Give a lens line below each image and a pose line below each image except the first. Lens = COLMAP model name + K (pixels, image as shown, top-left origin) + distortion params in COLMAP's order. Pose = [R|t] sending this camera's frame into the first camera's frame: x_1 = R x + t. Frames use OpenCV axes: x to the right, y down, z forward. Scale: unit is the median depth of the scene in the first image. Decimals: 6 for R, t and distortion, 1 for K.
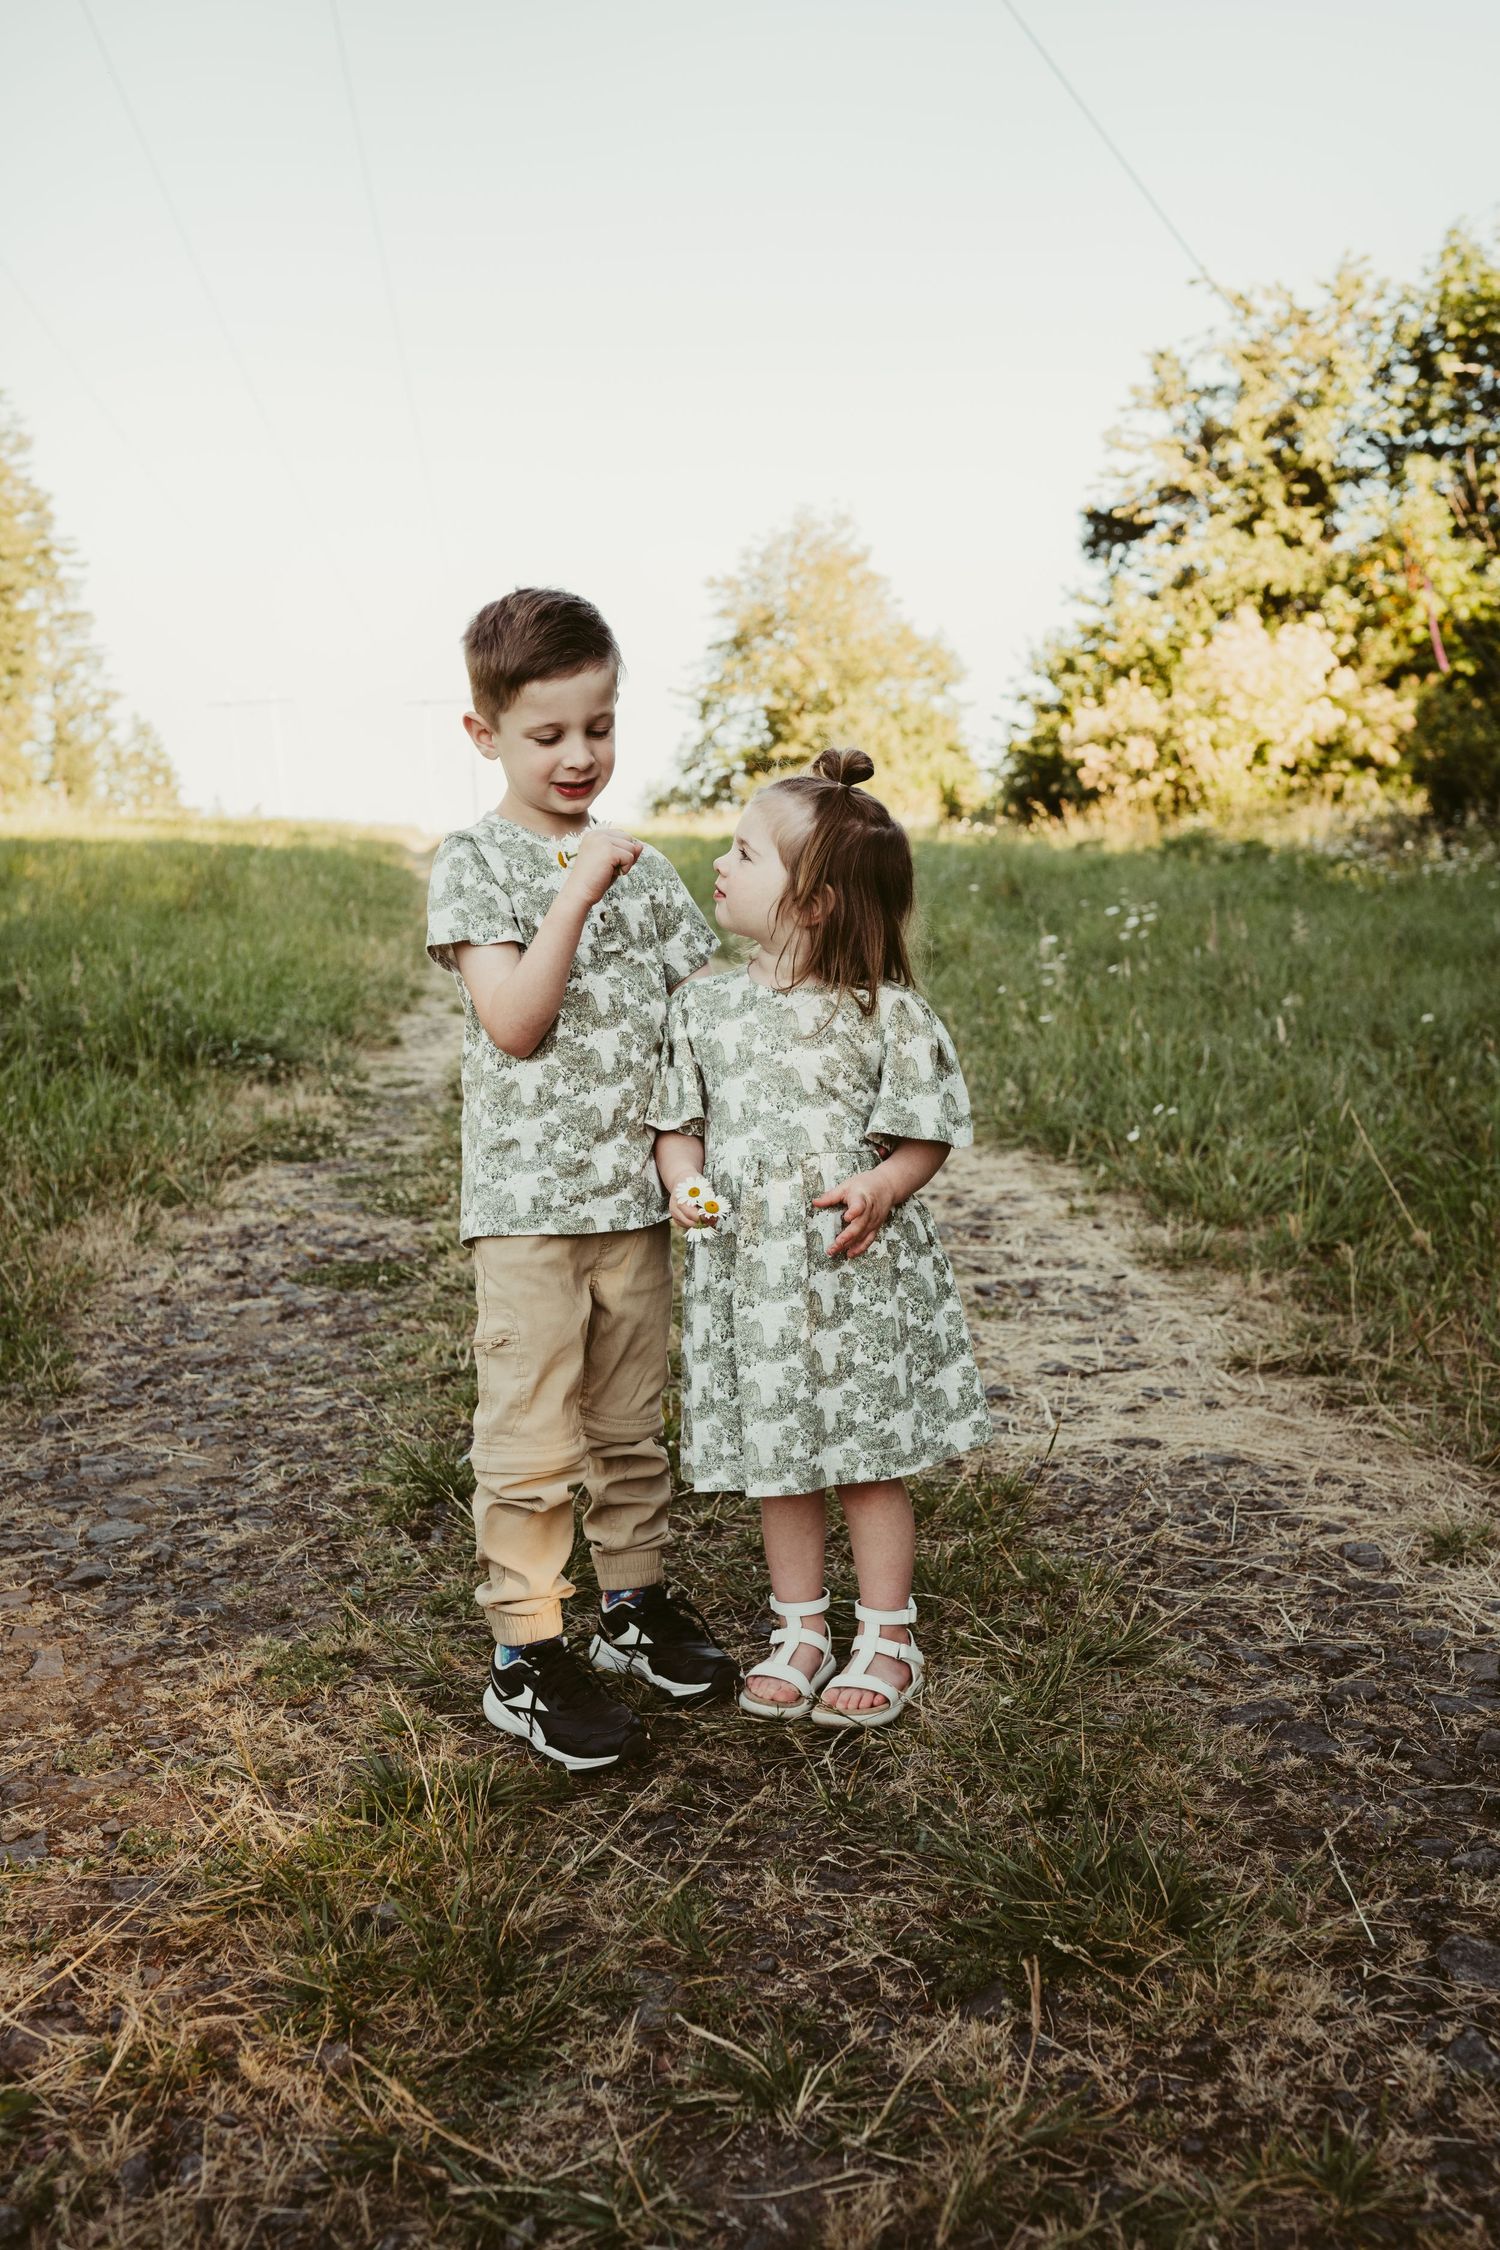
lens RADIAL K [[2168.6, 0, 632.2], [0, 2168.6, 1113.3], [0, 0, 1]] dist [0.003346, 0.000000]
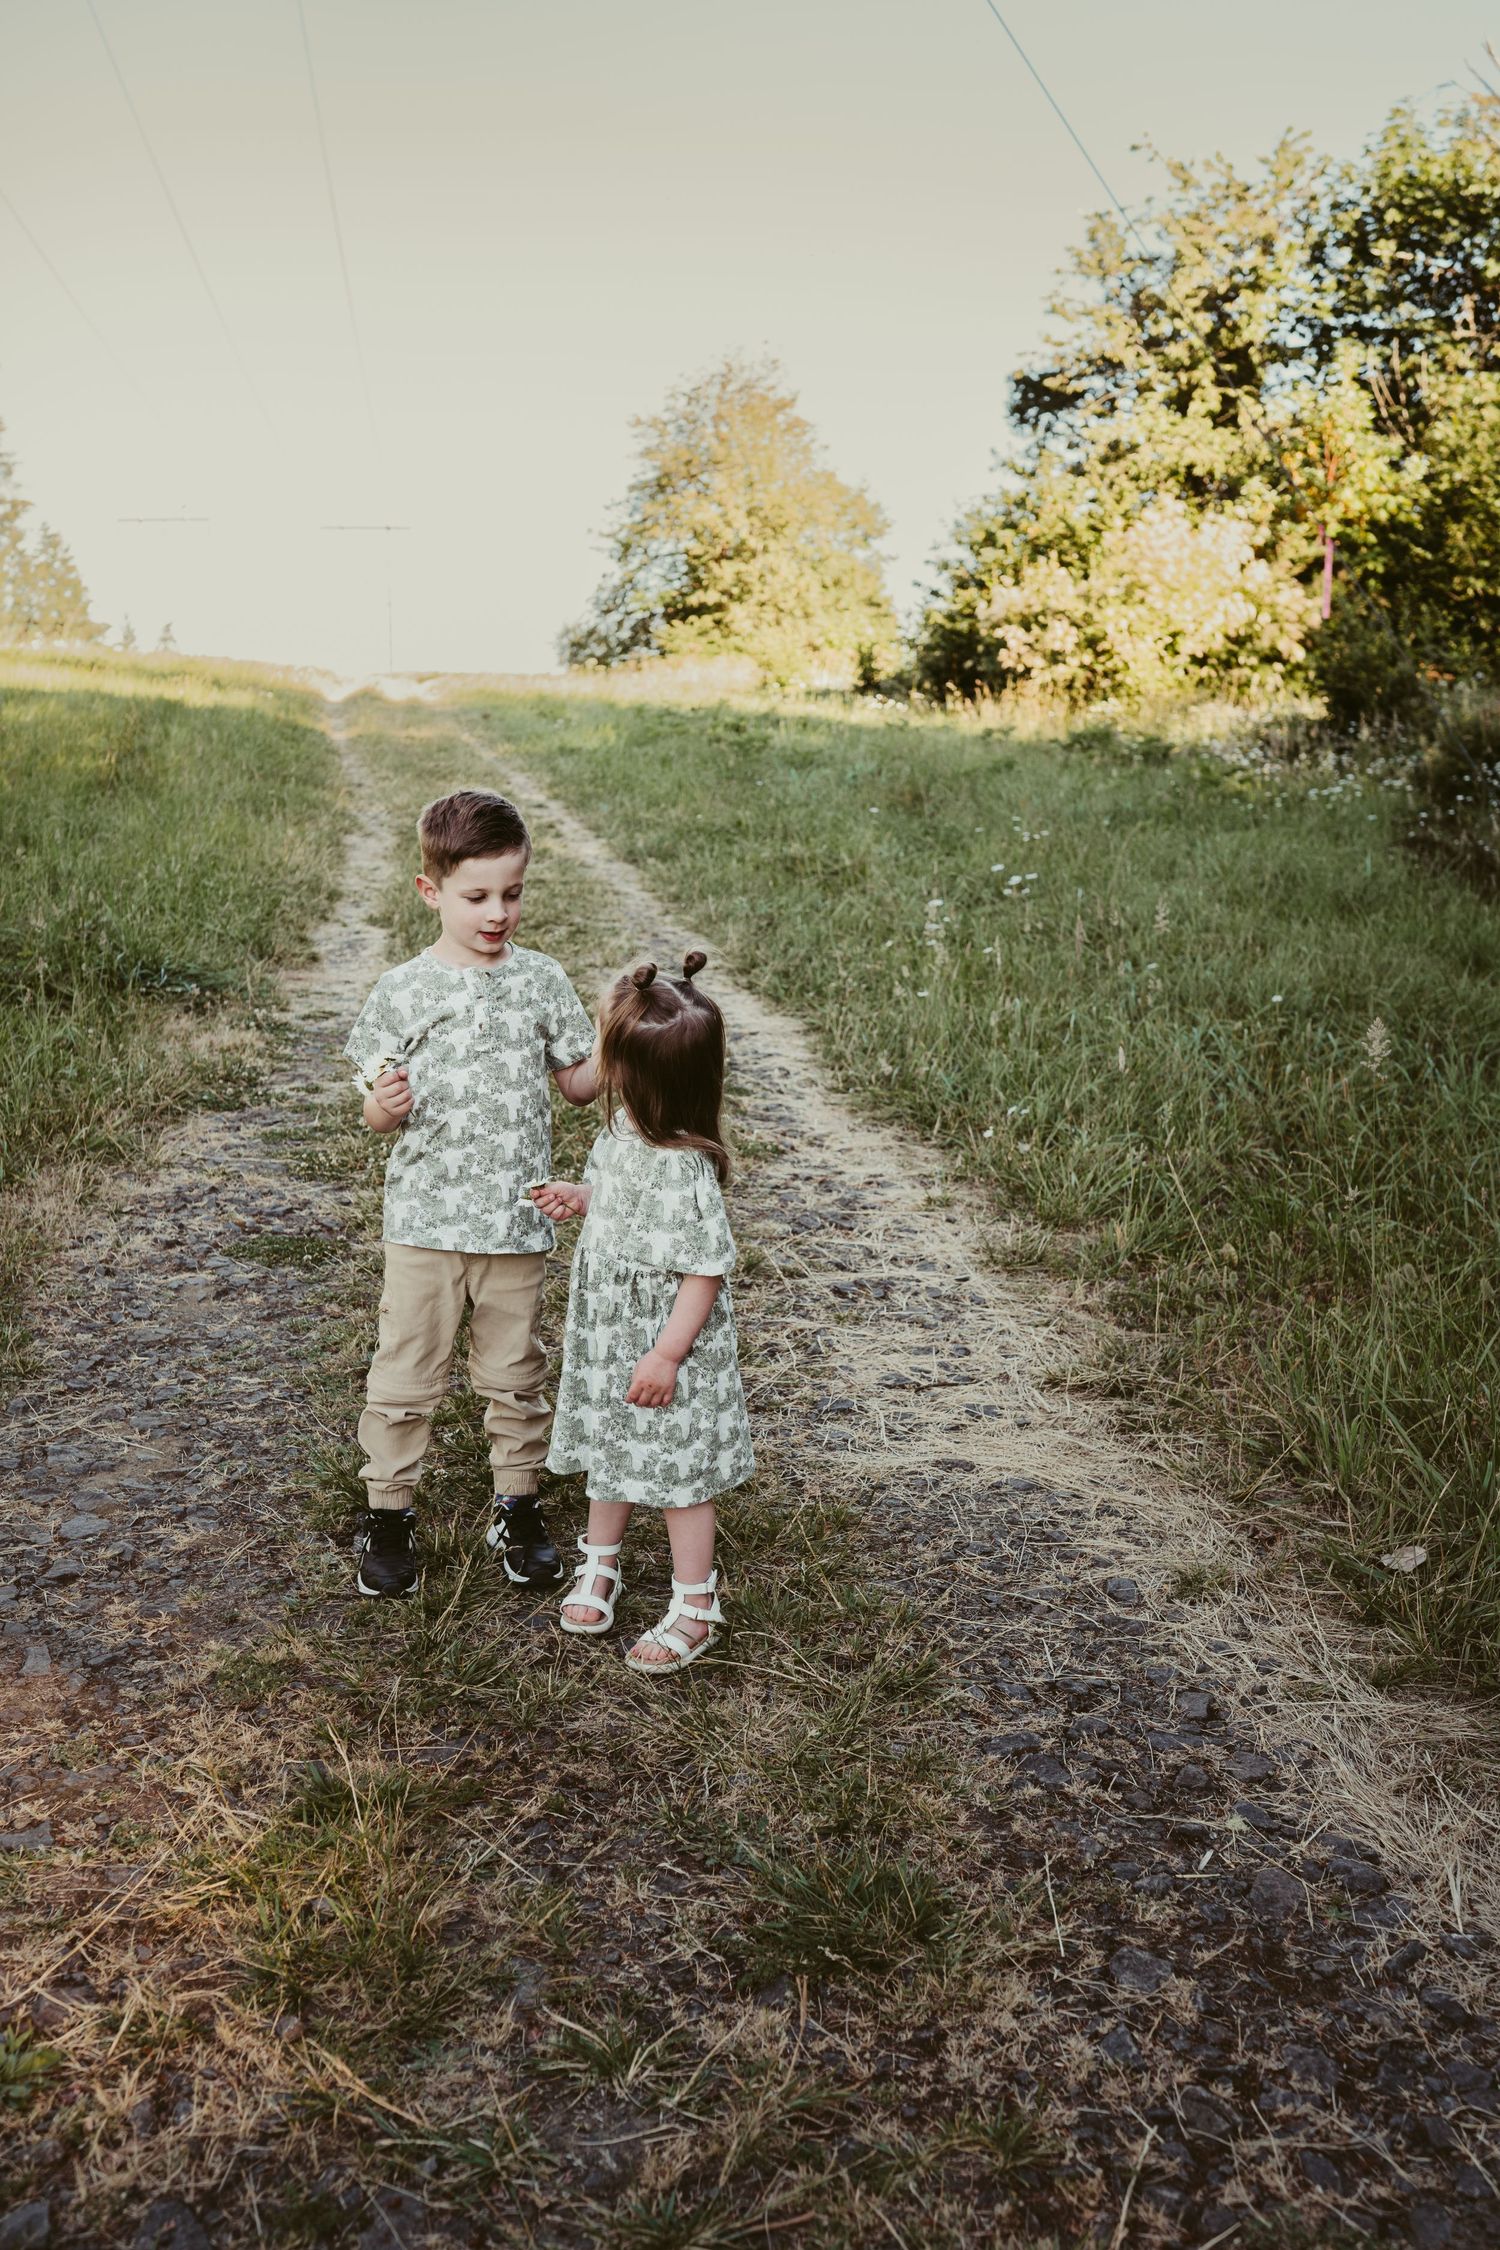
lens RADIAL K [[2168.6, 0, 623.9], [0, 2168.6, 1106.4], [0, 0, 1]] dist [0.003346, 0.000000]
pose [[0.998423, 0.036819, 0.042377, -0.004126], [-0.039746, 0.996723, 0.070447, -0.133038], [-0.039645, -0.072020, 0.996615, -0.172659]]
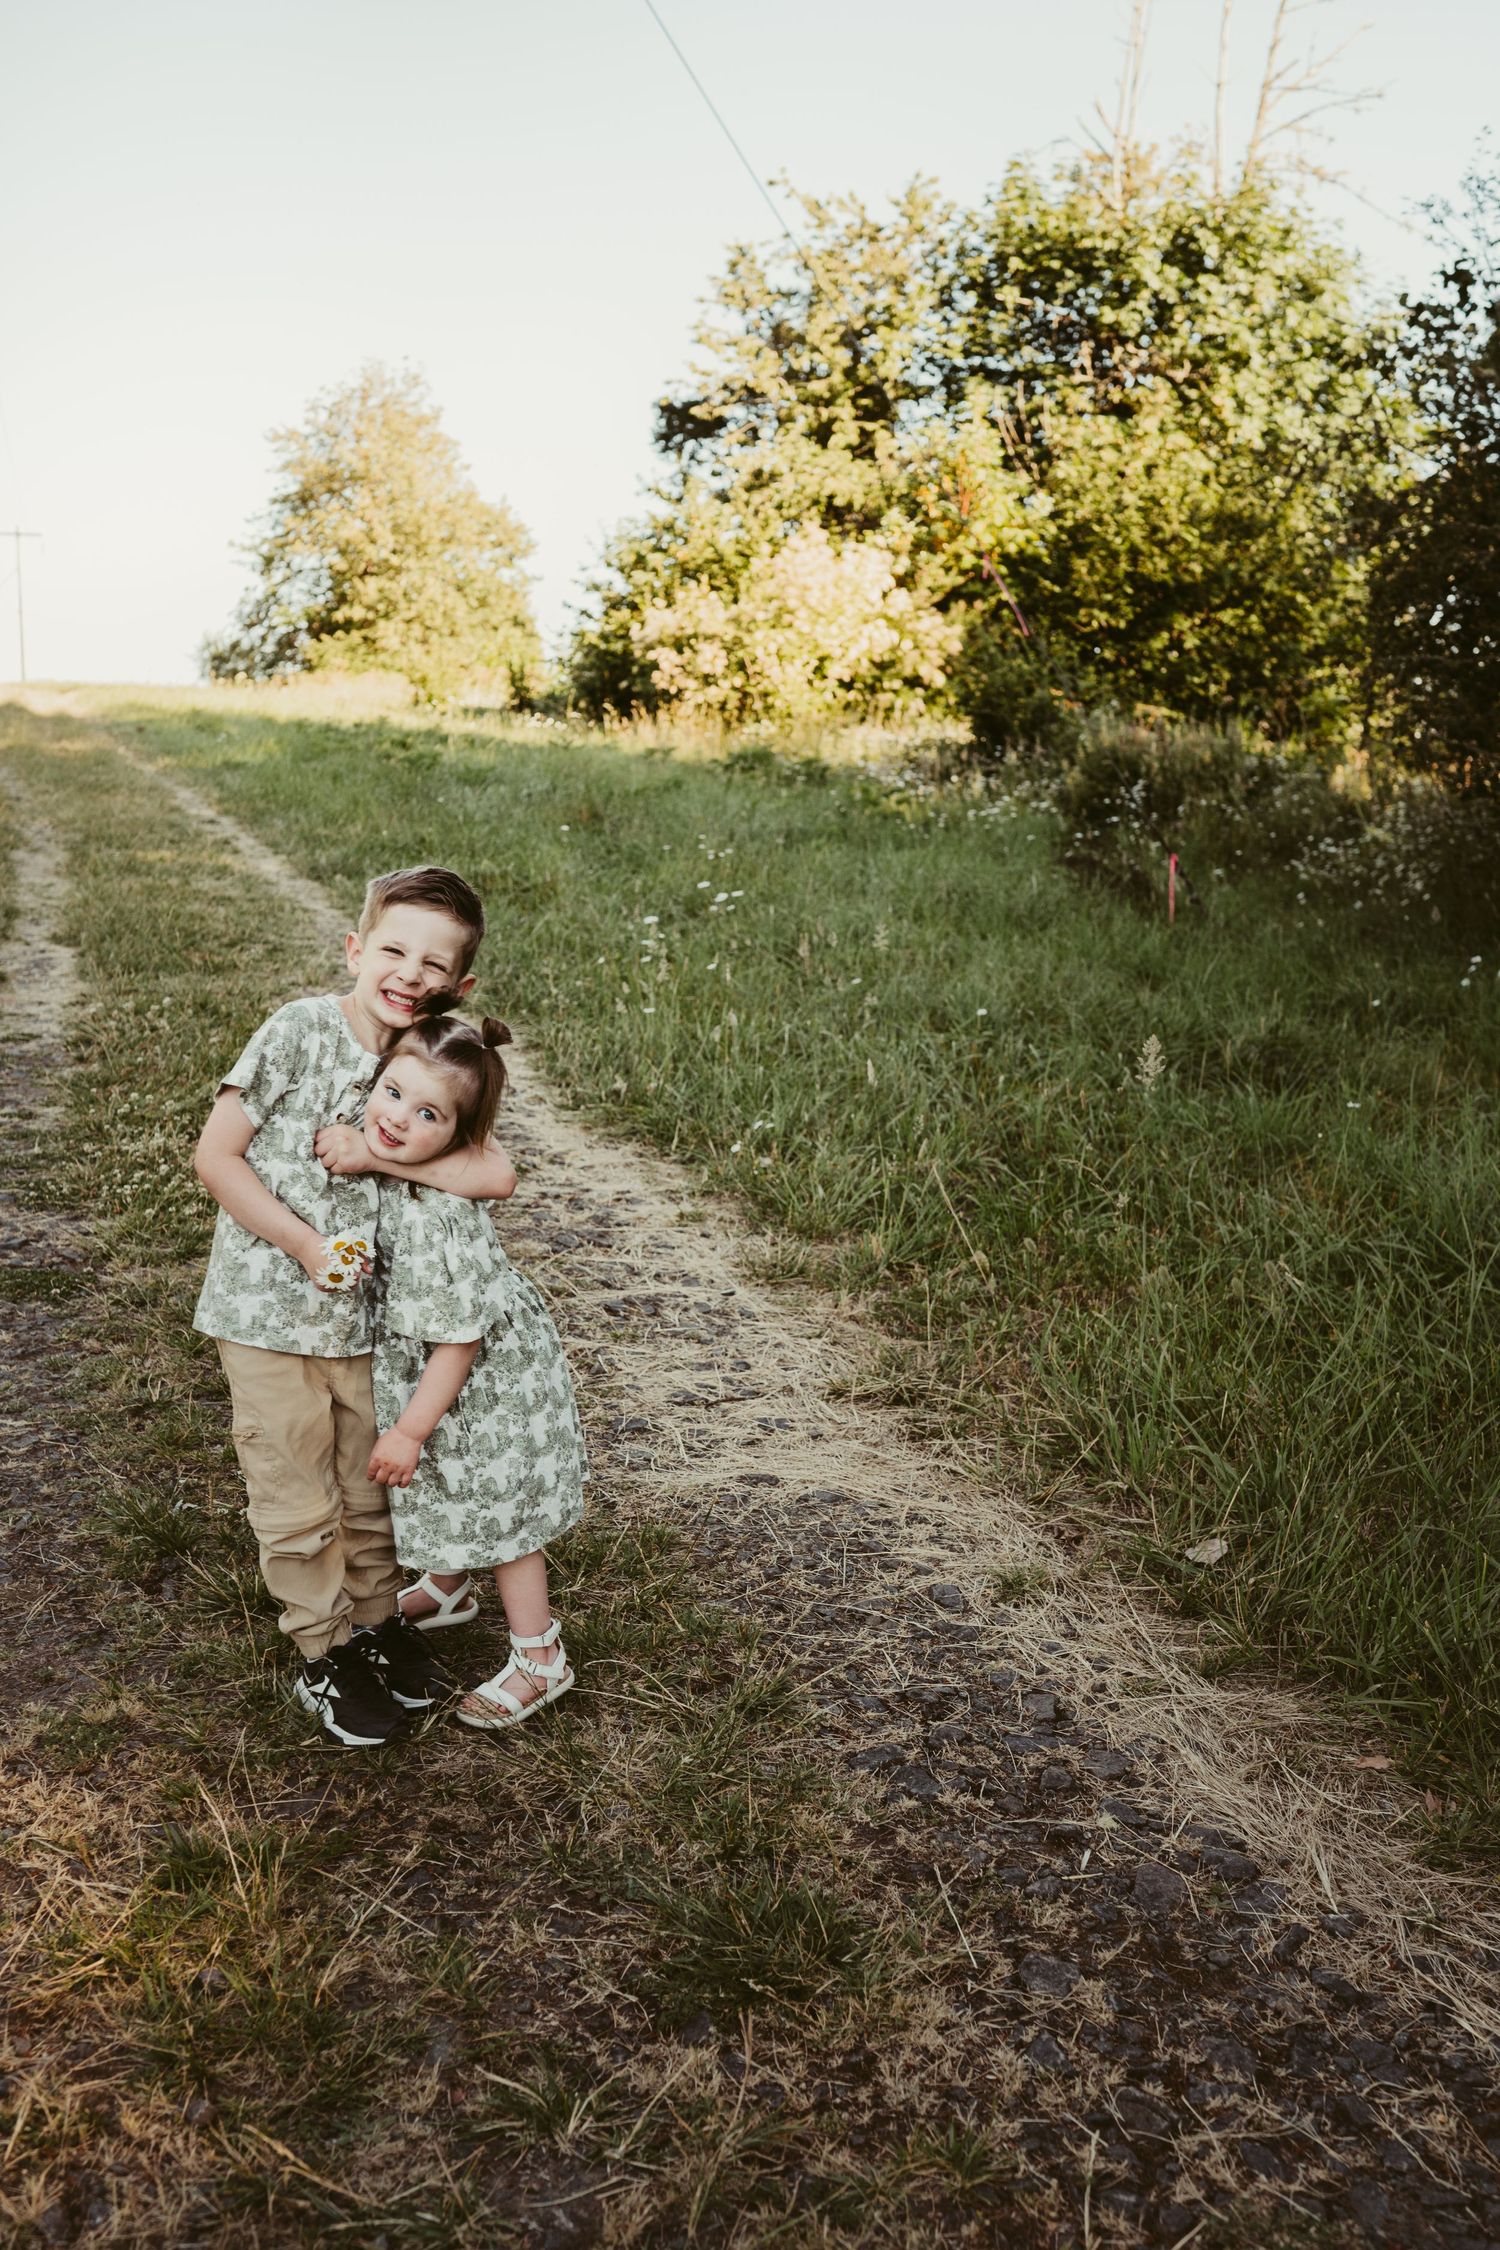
lens RADIAL K [[2168.6, 0, 639.0], [0, 2168.6, 1120.0], [0, 0, 1]] dist [0.003346, 0.000000]
pose [[0.977756, 0.020402, 0.208753, -0.091269], [-0.034078, 0.997486, 0.062128, -0.128539], [-0.206960, -0.067860, 0.975993, -0.139491]]
